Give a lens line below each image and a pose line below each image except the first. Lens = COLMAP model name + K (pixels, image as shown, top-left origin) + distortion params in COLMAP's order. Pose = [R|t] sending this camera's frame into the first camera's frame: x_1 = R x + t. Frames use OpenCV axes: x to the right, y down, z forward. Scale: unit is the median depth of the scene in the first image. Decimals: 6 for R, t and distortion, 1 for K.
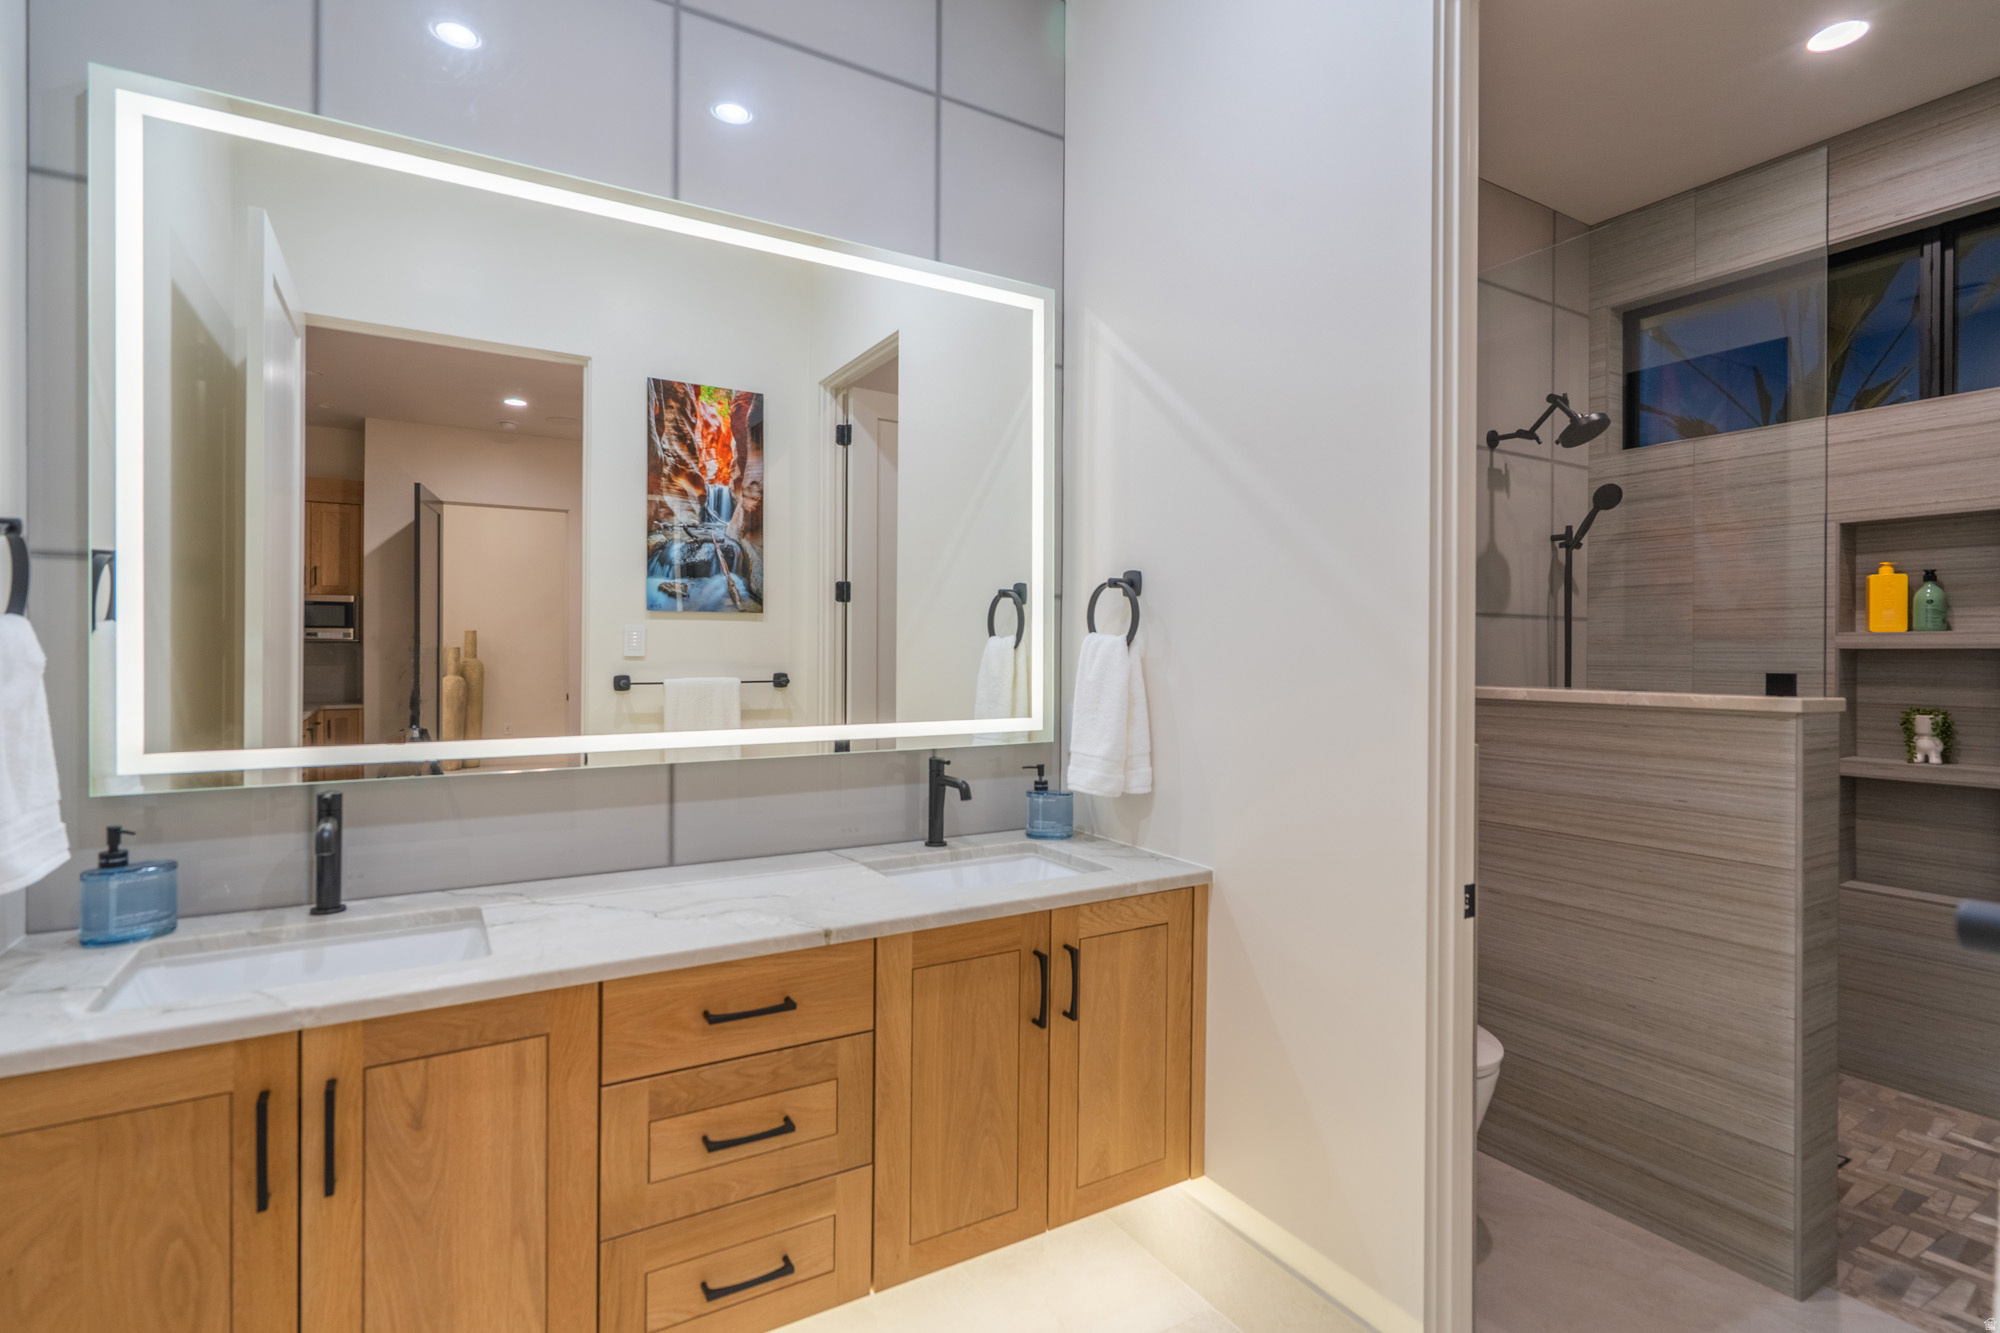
lens RADIAL K [[956.6, 0, 968.4], [0, 956.6, 650.5], [0, 0, 1]] dist [-0.002624, 0.001297]
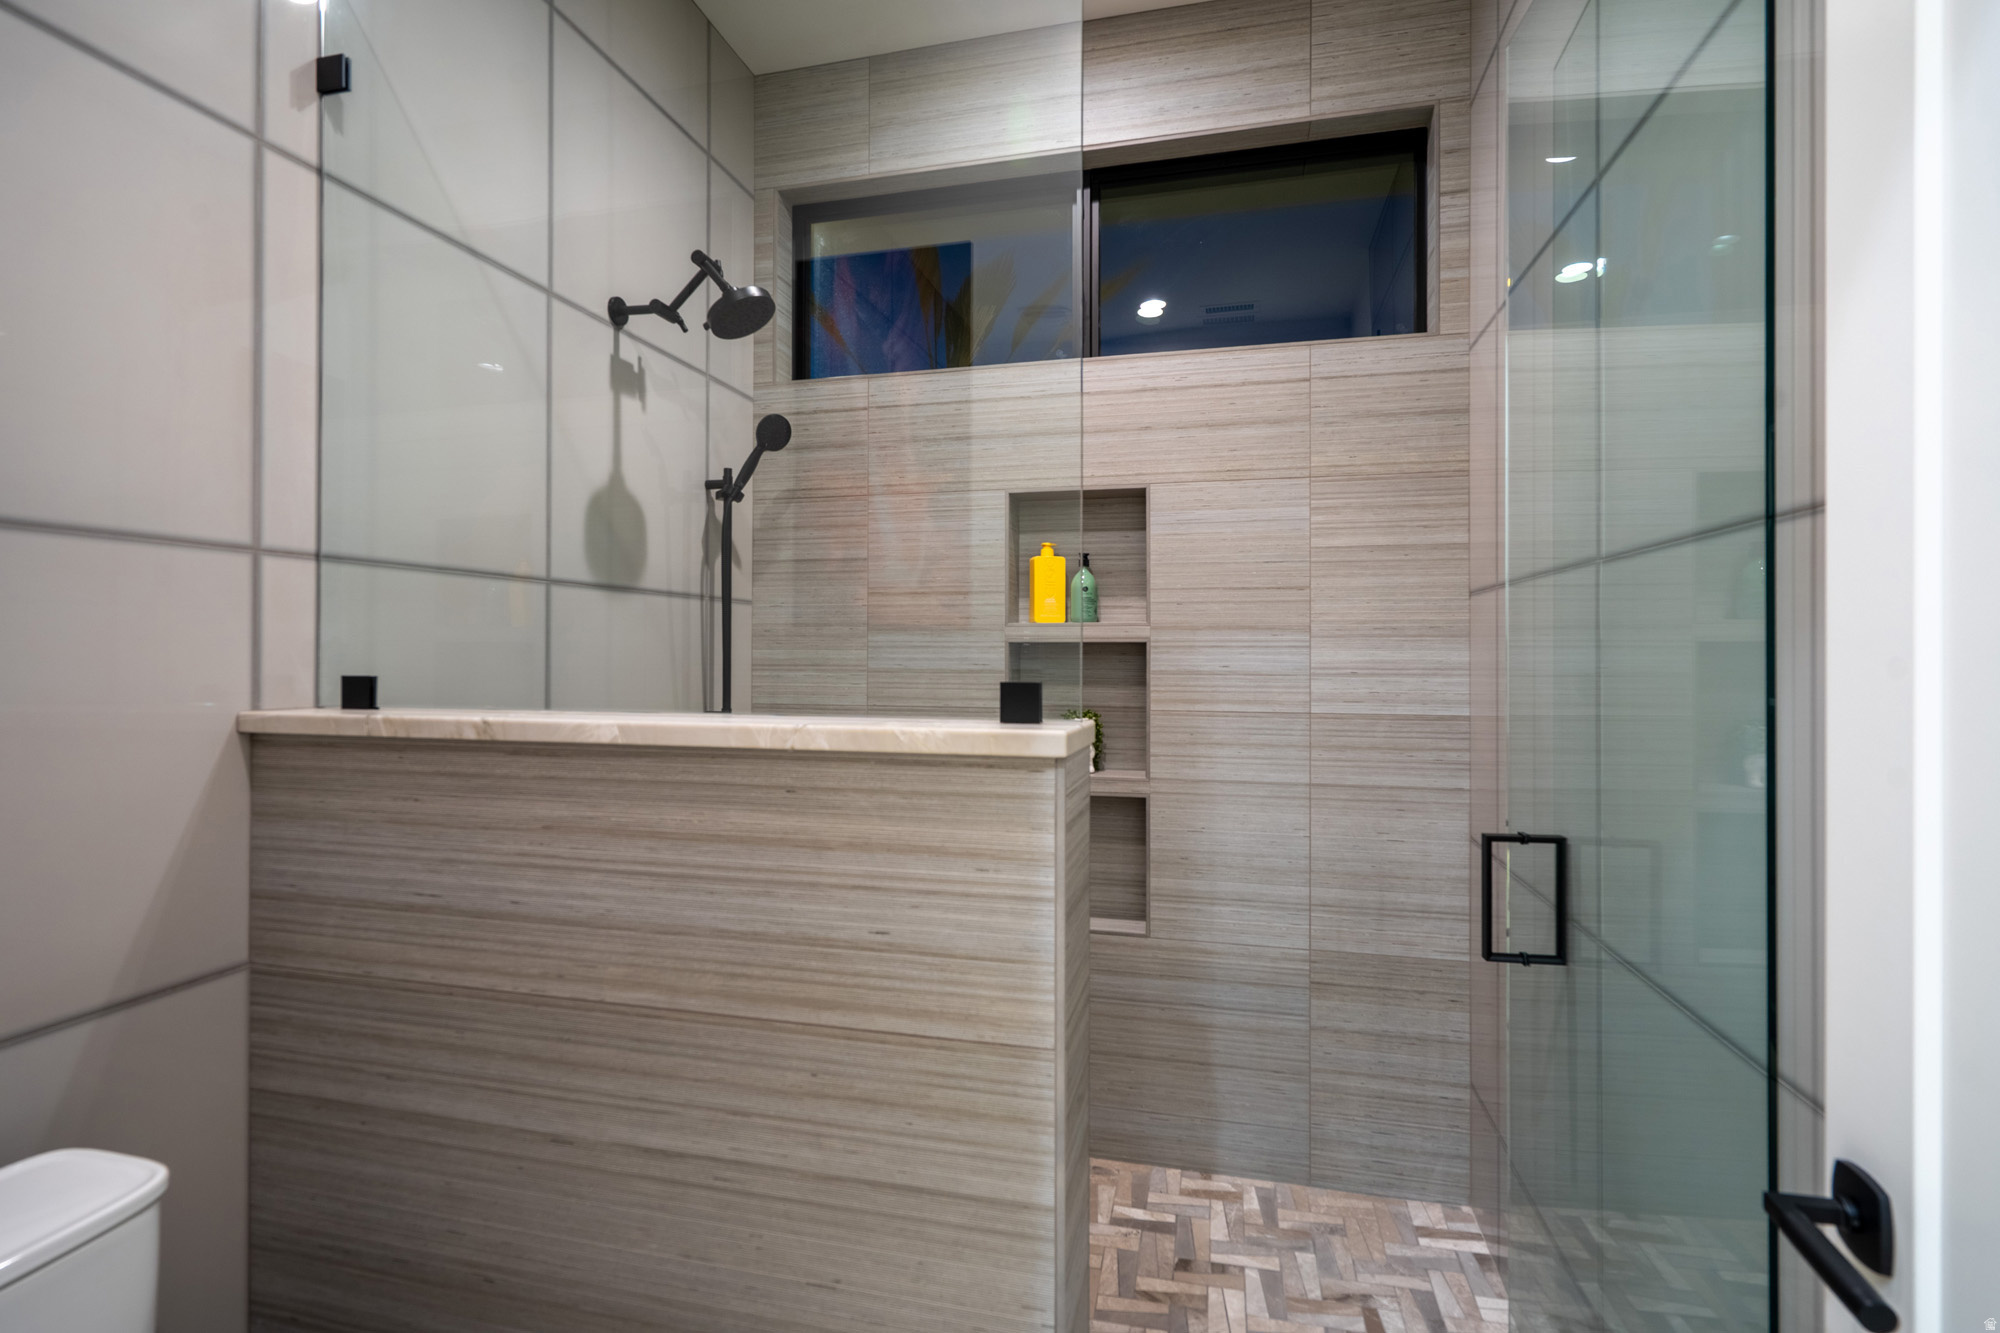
lens RADIAL K [[956.6, 0, 996.9], [0, 956.6, 653.0], [0, 0, 1]] dist [-0.002624, 0.001297]
pose [[0.692854, -0.005123, 0.721059, 0.297210], [0.000045, 0.999975, 0.007062, 0.001599], [-0.721077, -0.004861, 0.692837, 0.424879]]
